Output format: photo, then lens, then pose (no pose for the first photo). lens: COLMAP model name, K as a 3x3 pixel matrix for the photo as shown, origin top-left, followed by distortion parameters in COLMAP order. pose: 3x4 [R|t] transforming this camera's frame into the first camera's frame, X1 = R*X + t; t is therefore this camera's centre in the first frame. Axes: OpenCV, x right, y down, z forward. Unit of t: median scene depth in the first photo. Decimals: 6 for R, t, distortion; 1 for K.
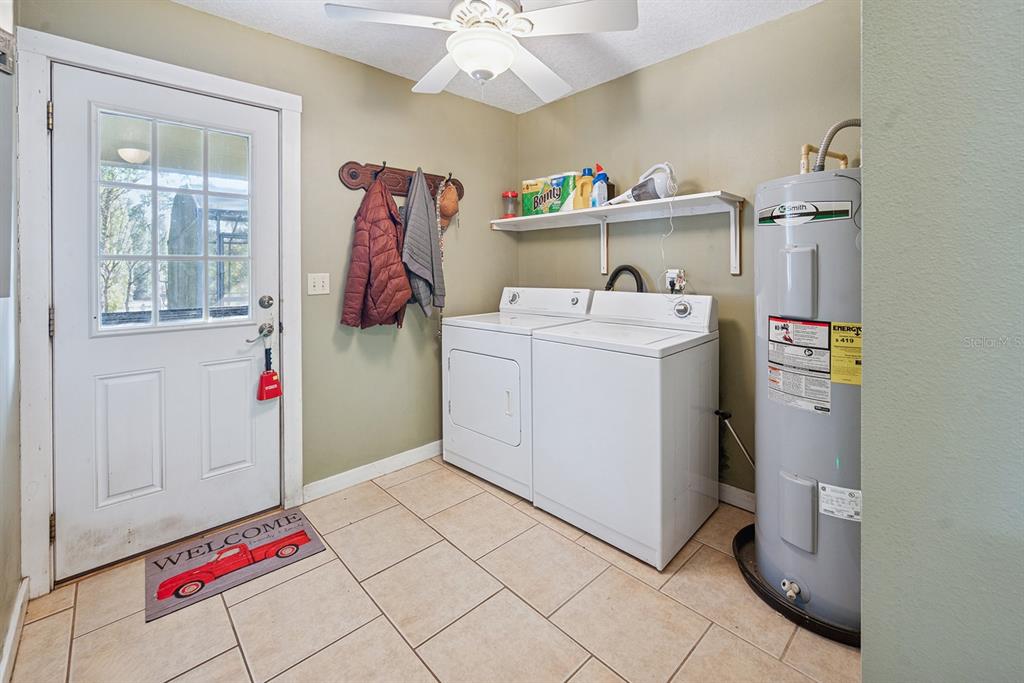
lens RADIAL K [[429.8, 0, 500.3], [0, 429.8, 272.5], [0, 0, 1]] dist [-0.000506, -0.000756]
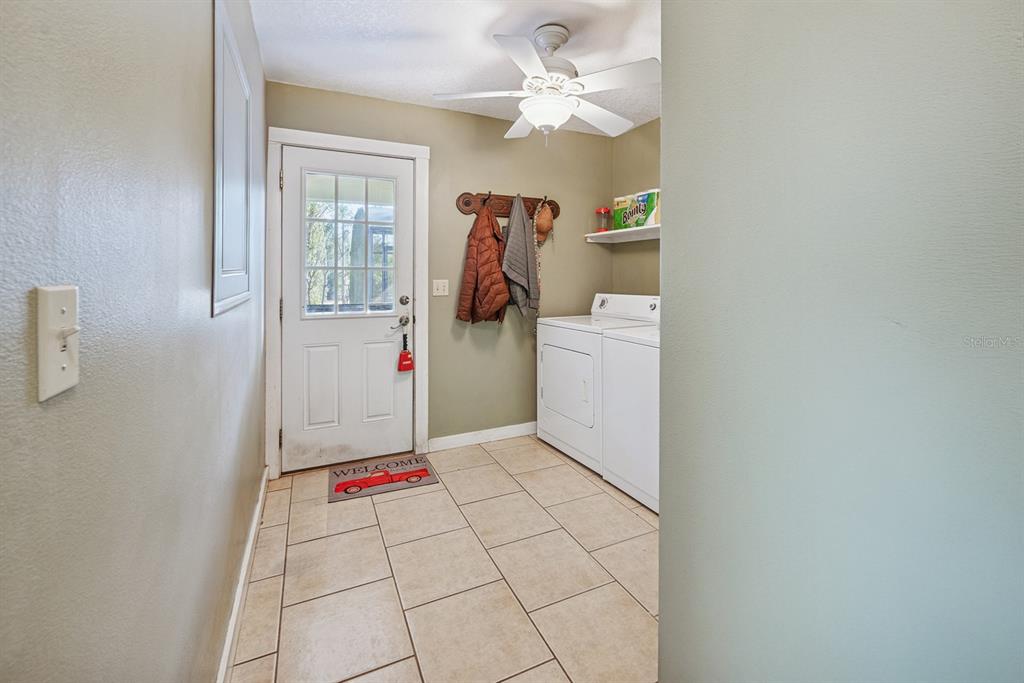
lens RADIAL K [[426.1, 0, 505.6], [0, 426.1, 280.5], [0, 0, 1]] dist [-0.002059, -0.000031]
pose [[0.952219, 0.010055, -0.305249, 0.175040], [-0.009493, 0.999949, 0.003326, -0.002073], [0.305267, -0.000269, 0.952267, -0.192367]]
